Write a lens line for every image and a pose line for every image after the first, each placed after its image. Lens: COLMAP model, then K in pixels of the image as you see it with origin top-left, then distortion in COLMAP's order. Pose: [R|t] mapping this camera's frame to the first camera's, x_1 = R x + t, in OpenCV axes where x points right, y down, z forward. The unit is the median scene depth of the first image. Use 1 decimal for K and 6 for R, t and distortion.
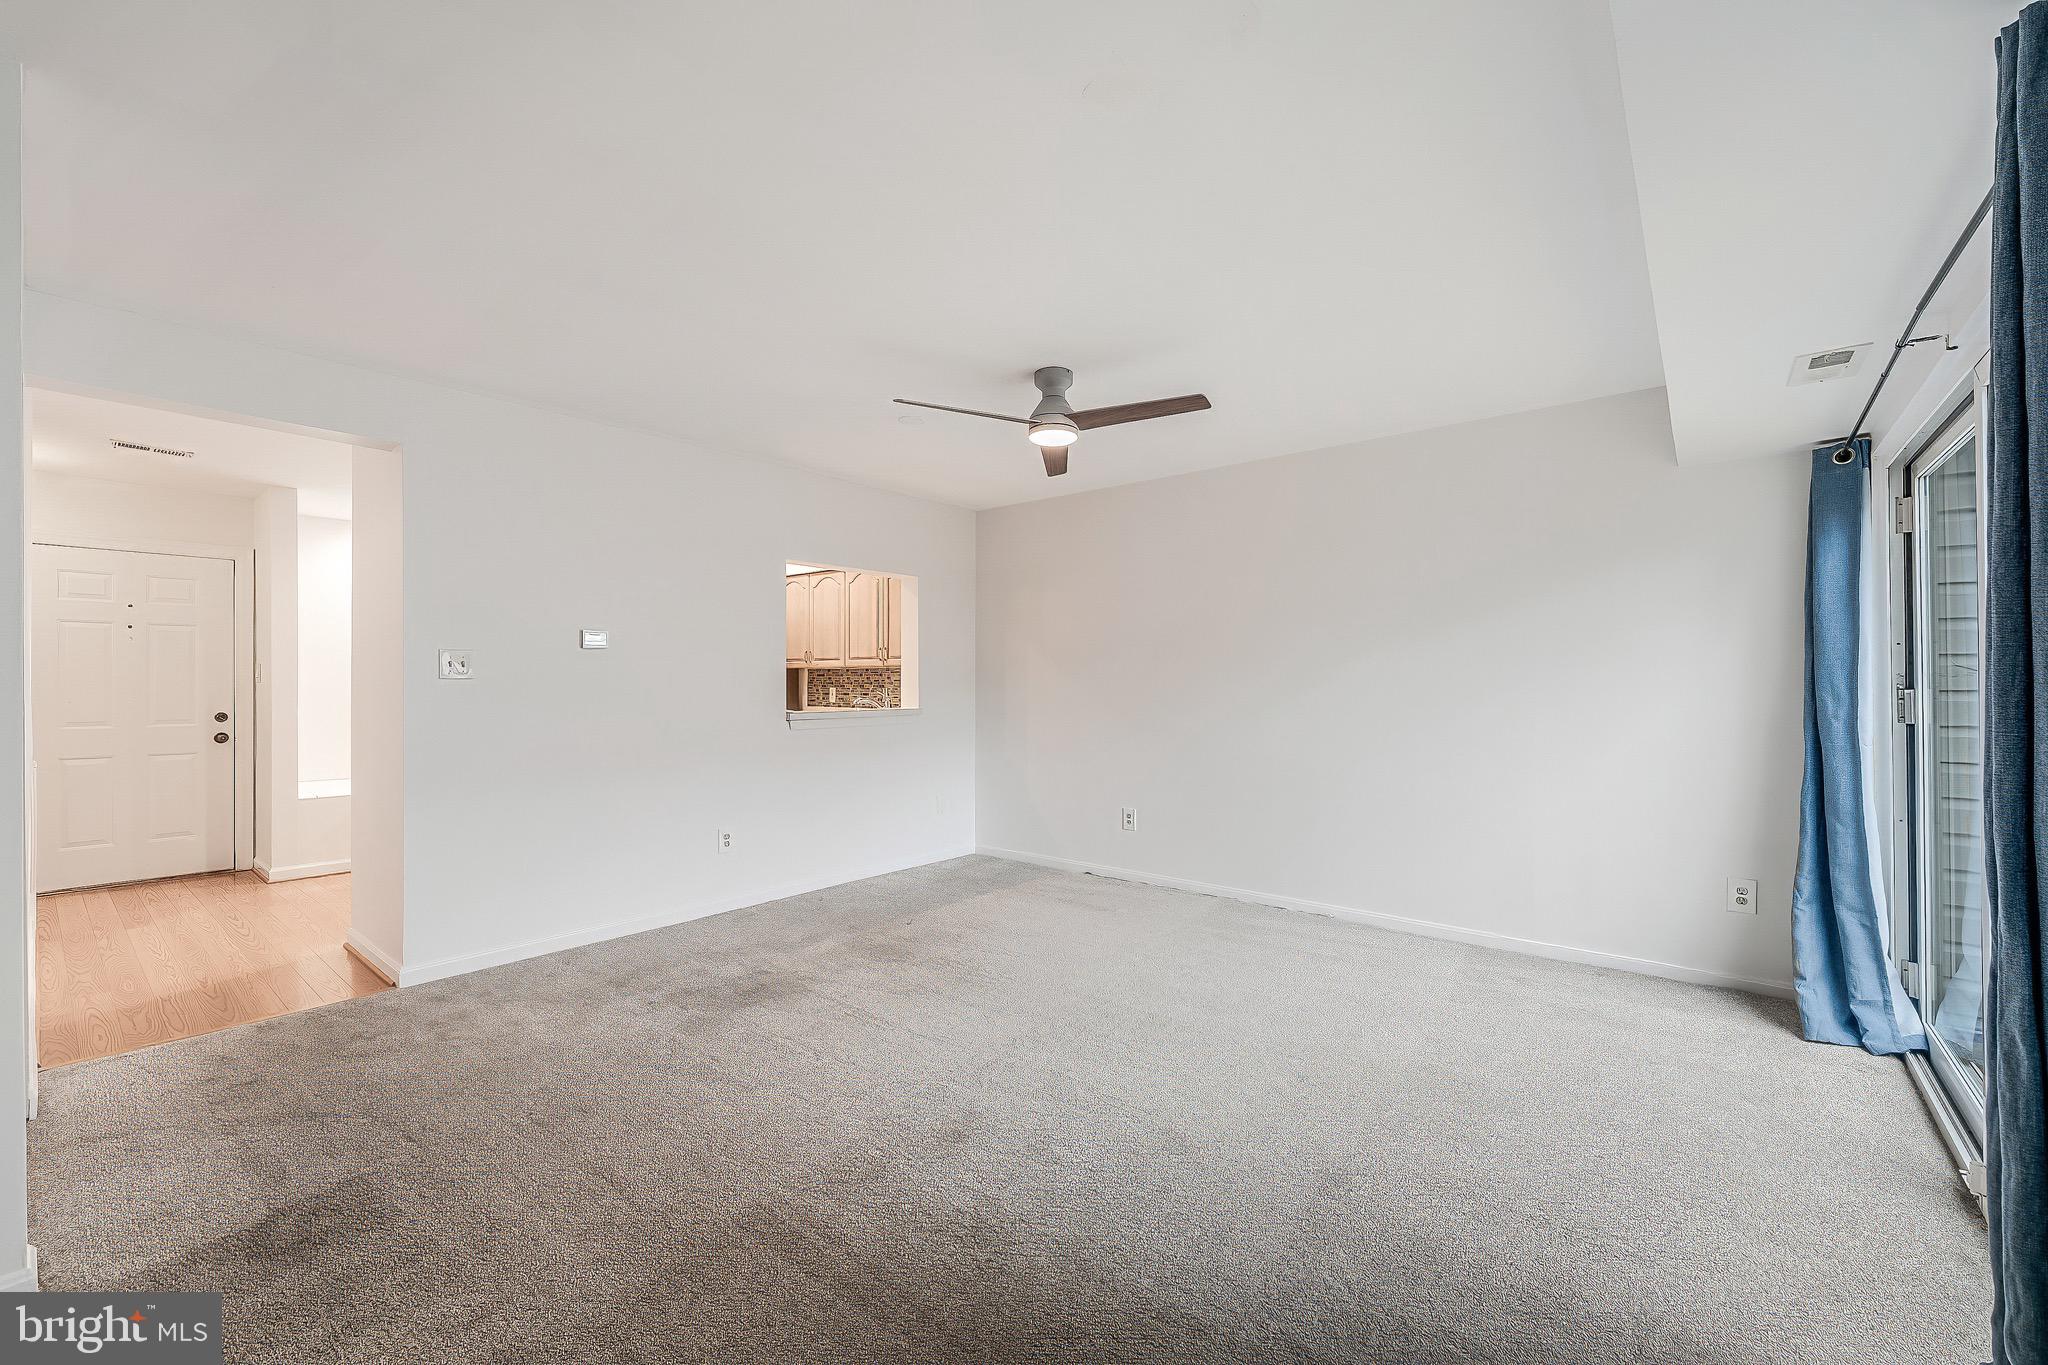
lens RADIAL K [[825.7, 0, 1030.4], [0, 825.7, 680.8], [0, 0, 1]] dist [-0.000211, -0.000364]
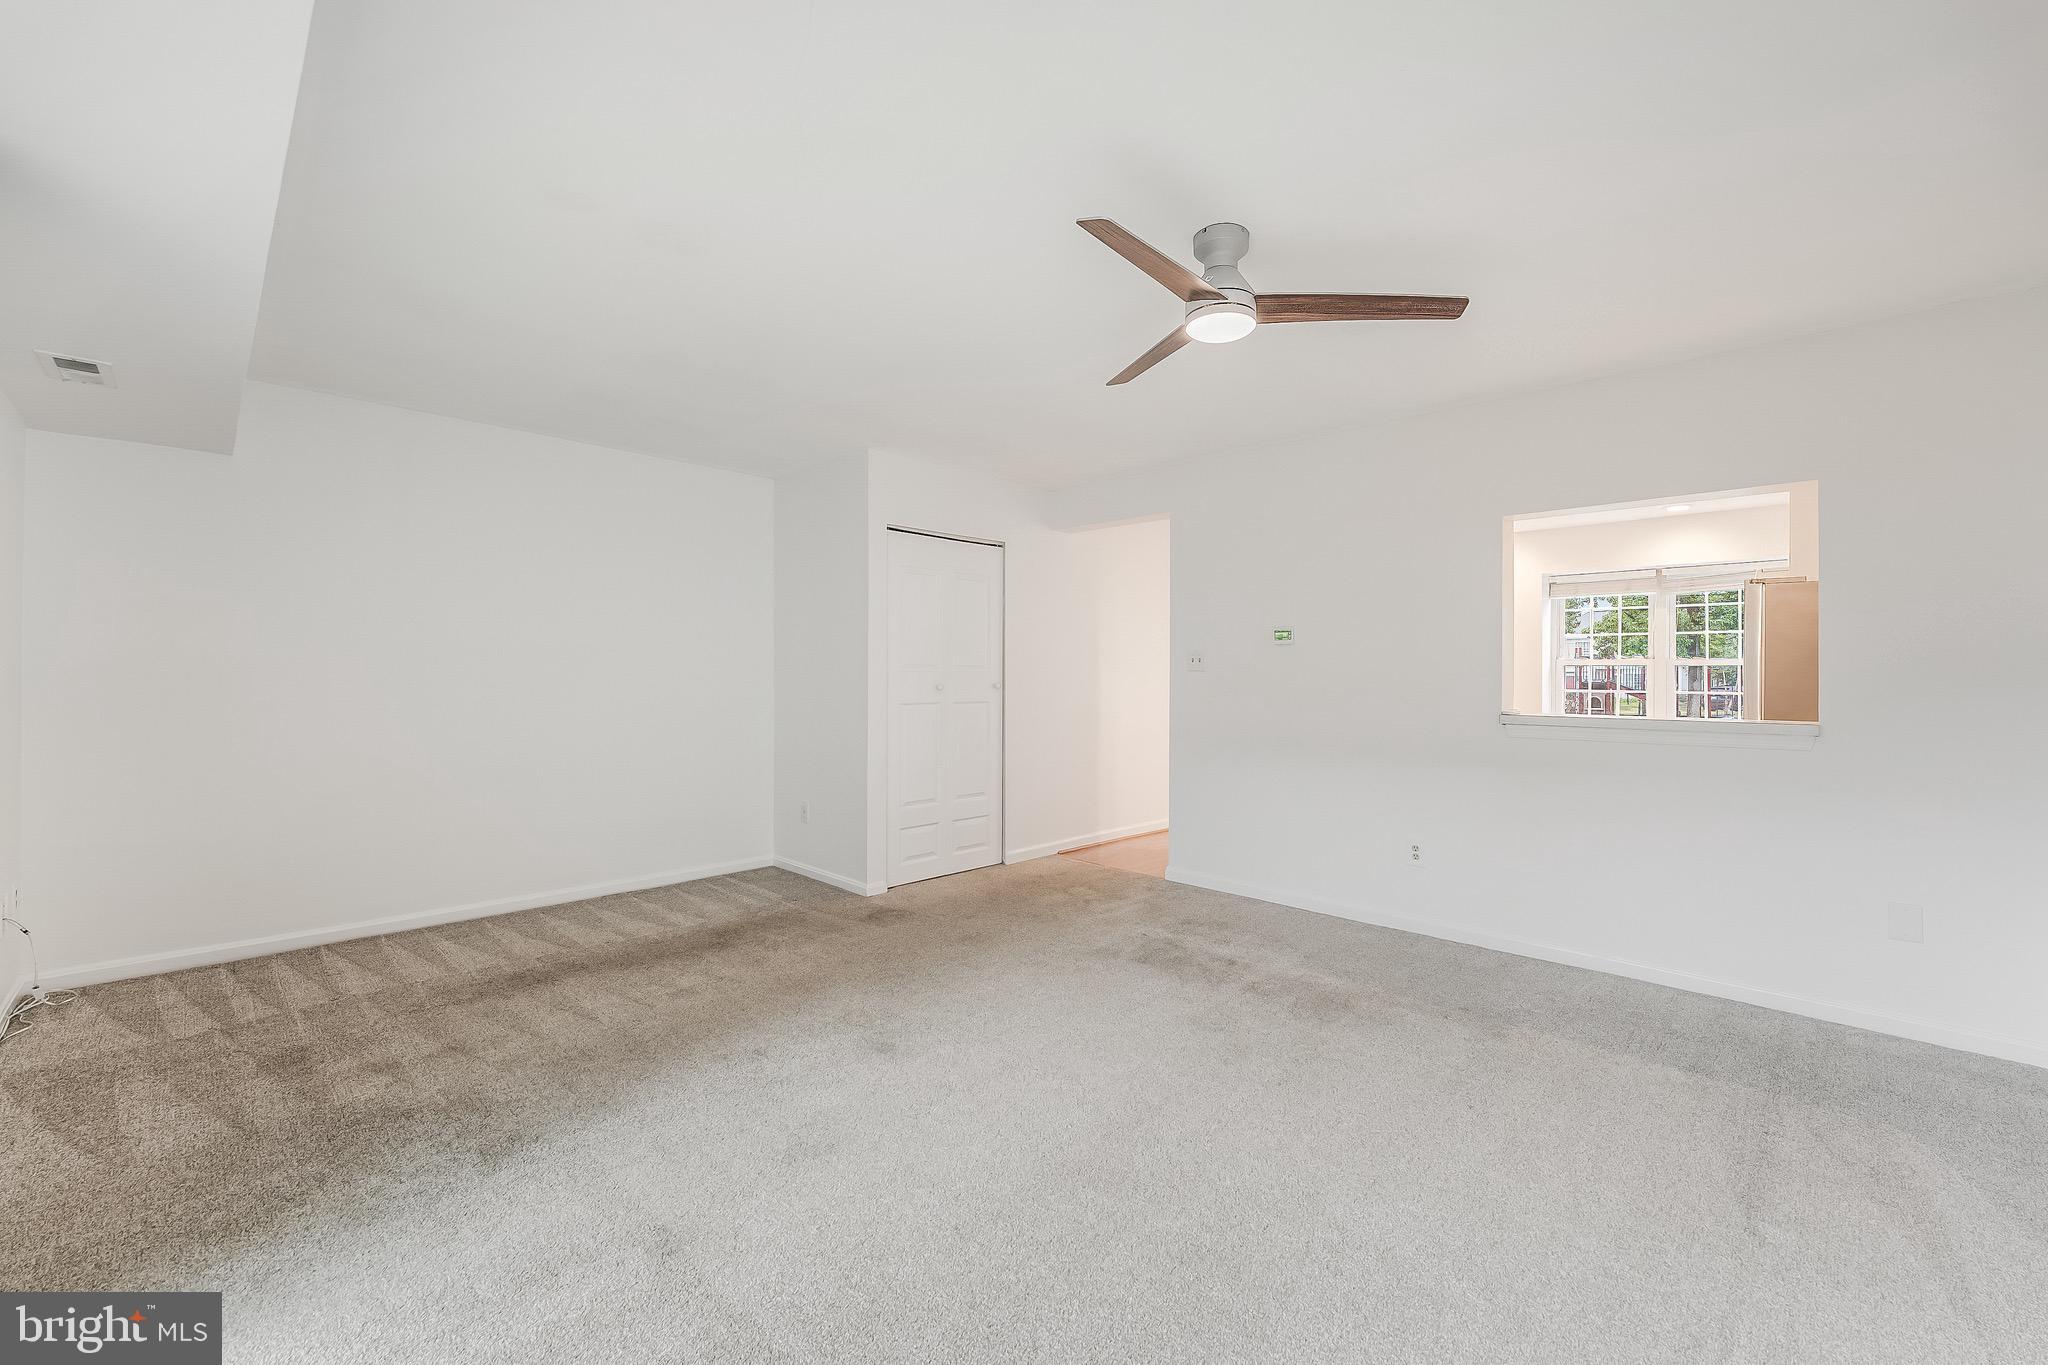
lens RADIAL K [[825.7, 0, 1030.4], [0, 825.7, 680.8], [0, 0, 1]] dist [-0.000211, -0.000364]
pose [[-0.088978, 0.014090, -0.995934, 0.745668], [0.002571, 0.999900, 0.013916, -0.010137], [0.996030, -0.001323, -0.089005, 0.884230]]
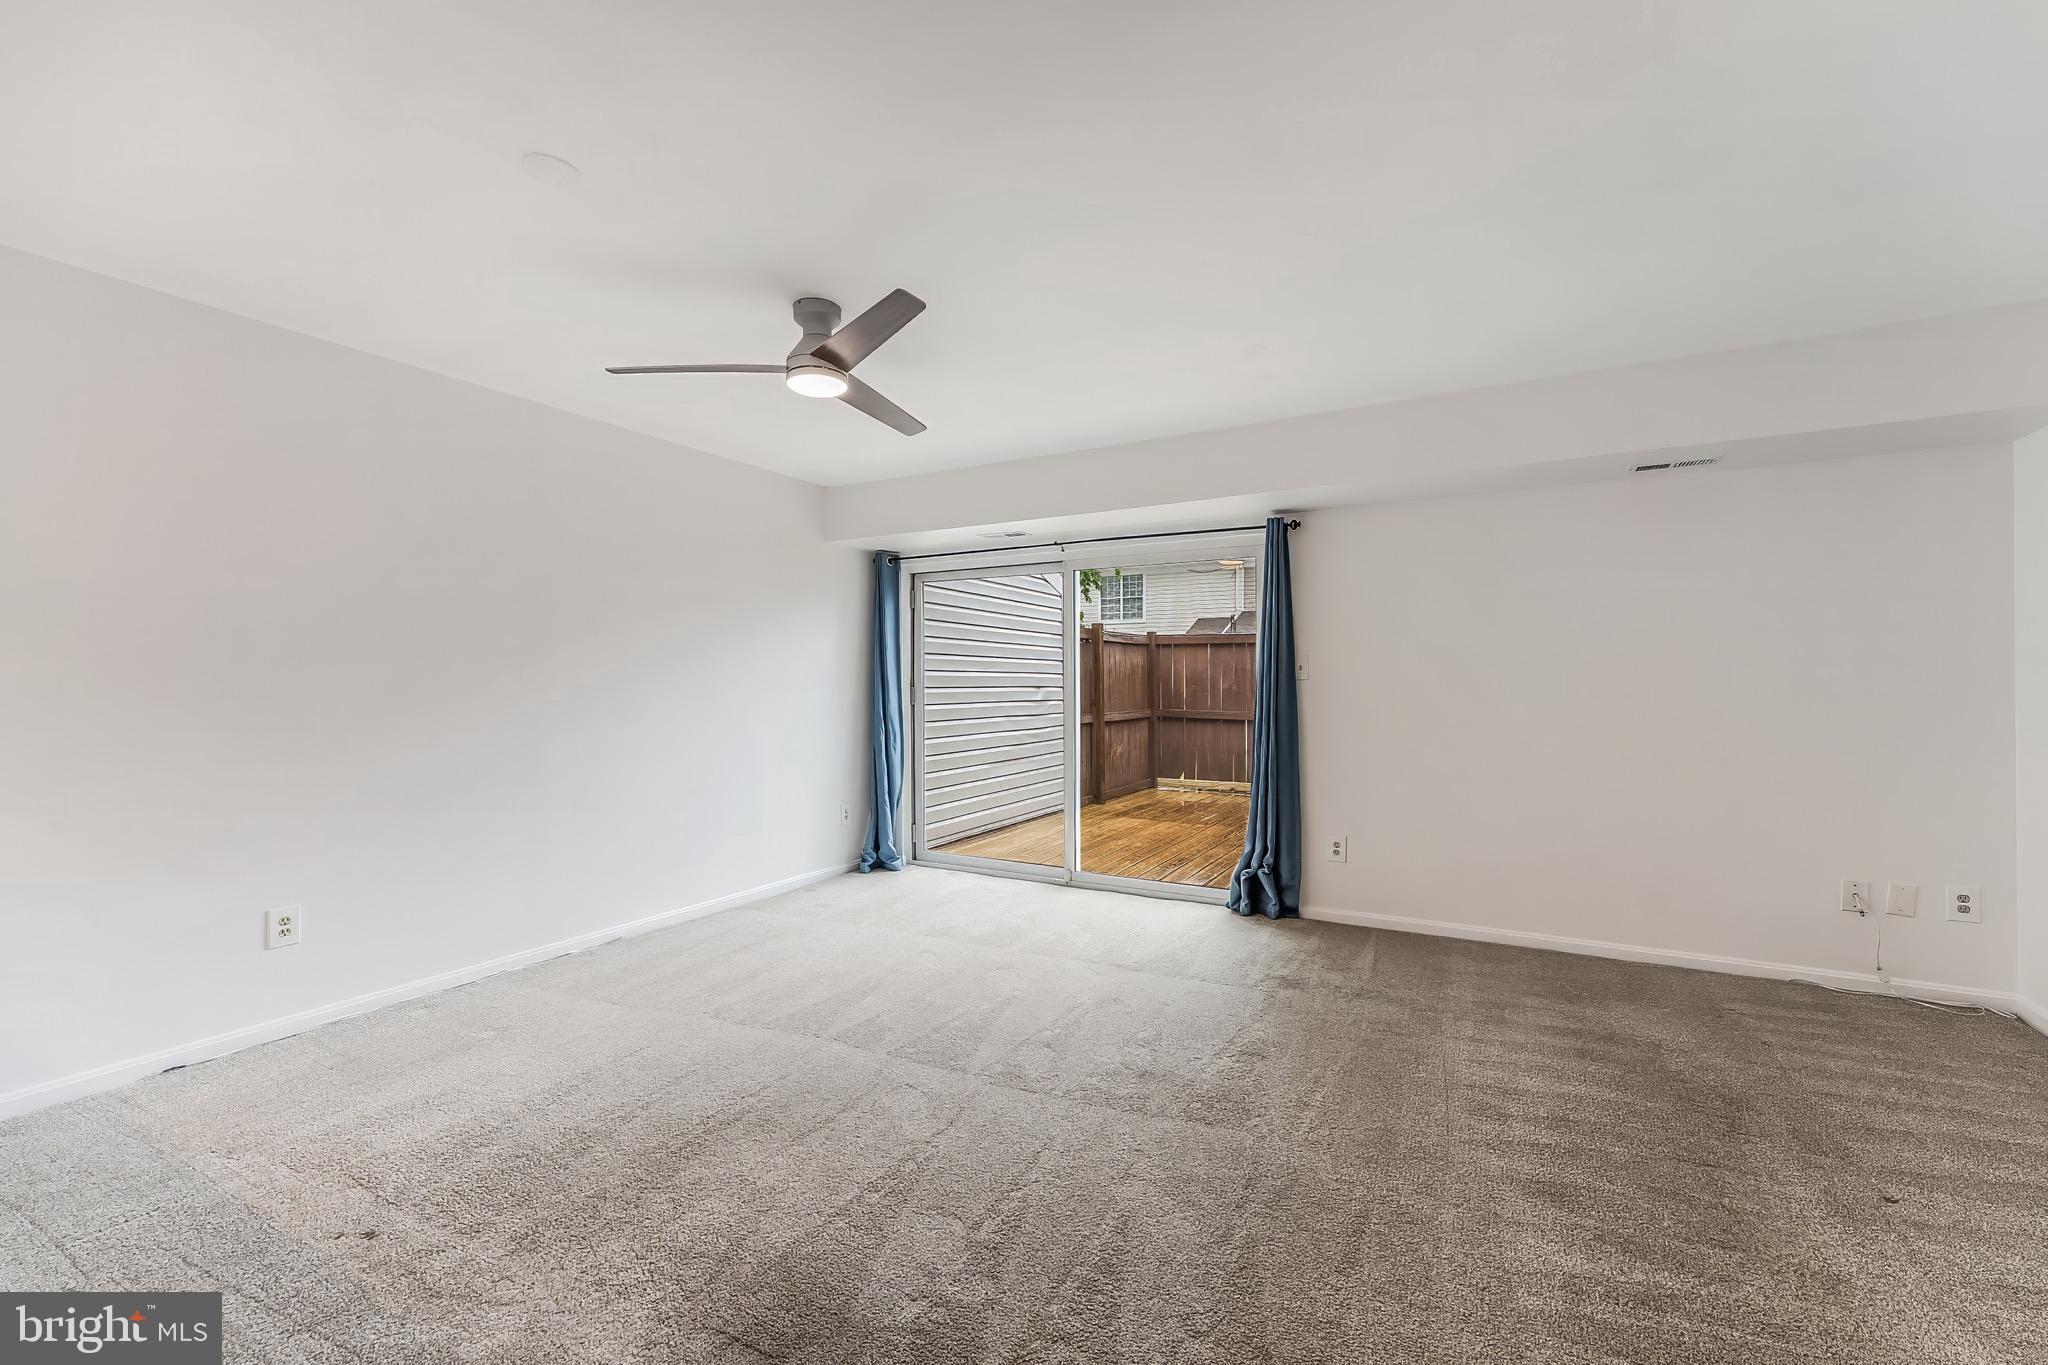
lens RADIAL K [[825.7, 0, 1030.4], [0, 825.7, 680.8], [0, 0, 1]] dist [-0.000211, -0.000364]
pose [[-0.193066, 0.006067, 0.981167, -0.823970], [-0.004909, 0.999962, -0.007150, -0.001965], [-0.981173, -0.006197, -0.193029, 0.928397]]
